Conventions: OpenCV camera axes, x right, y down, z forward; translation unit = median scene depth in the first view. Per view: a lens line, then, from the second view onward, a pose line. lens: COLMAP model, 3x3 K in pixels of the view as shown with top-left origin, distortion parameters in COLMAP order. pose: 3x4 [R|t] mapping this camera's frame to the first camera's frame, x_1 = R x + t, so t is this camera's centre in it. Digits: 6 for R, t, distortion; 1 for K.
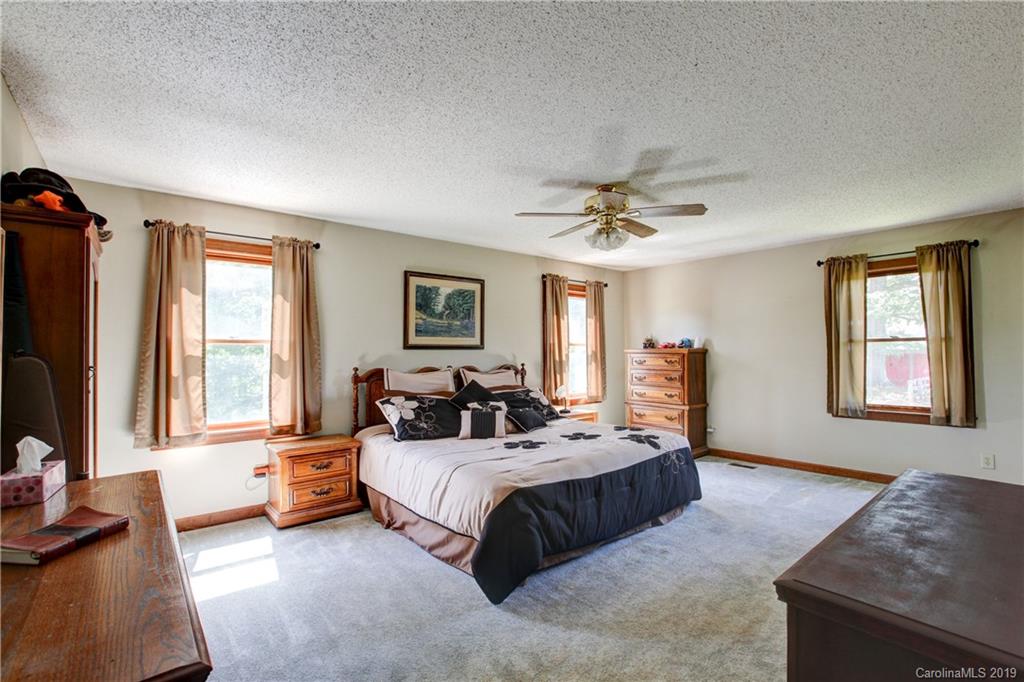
lens RADIAL K [[469.8, 0, 513.6], [0, 469.8, 339.1], [0, 0, 1]] dist [-0.055790, 0.020376]
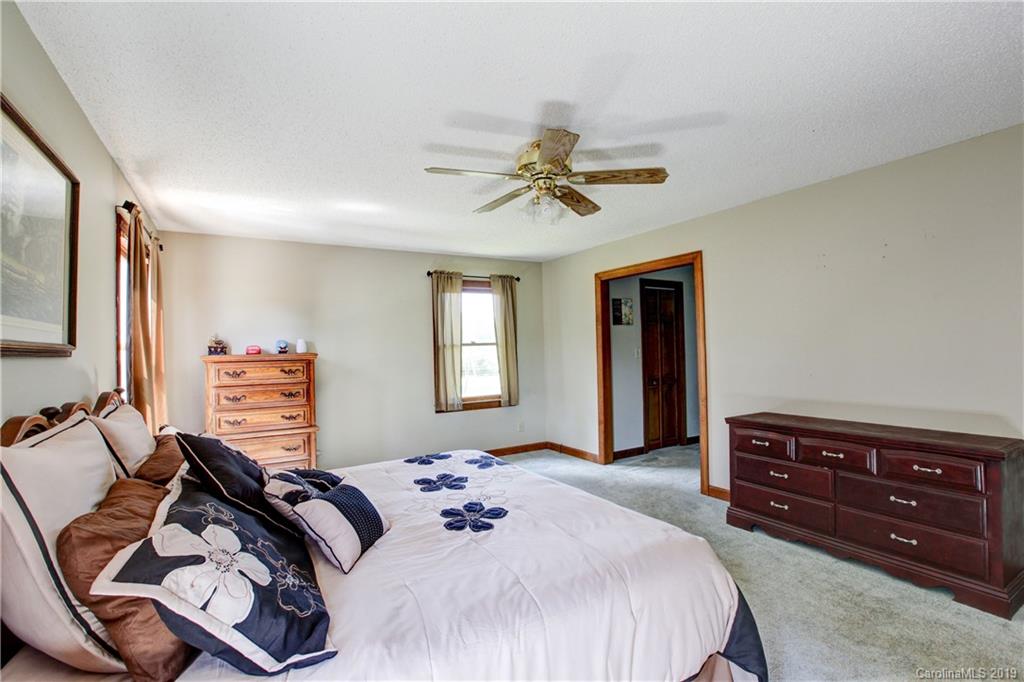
lens RADIAL K [[469.8, 0, 513.6], [0, 469.8, 339.1], [0, 0, 1]] dist [-0.055790, 0.020376]
pose [[0.164411, 0.023636, 0.986109, -0.398473], [-0.005751, 0.999719, -0.023003, 0.014737], [-0.986375, -0.001889, 0.164501, 0.637345]]
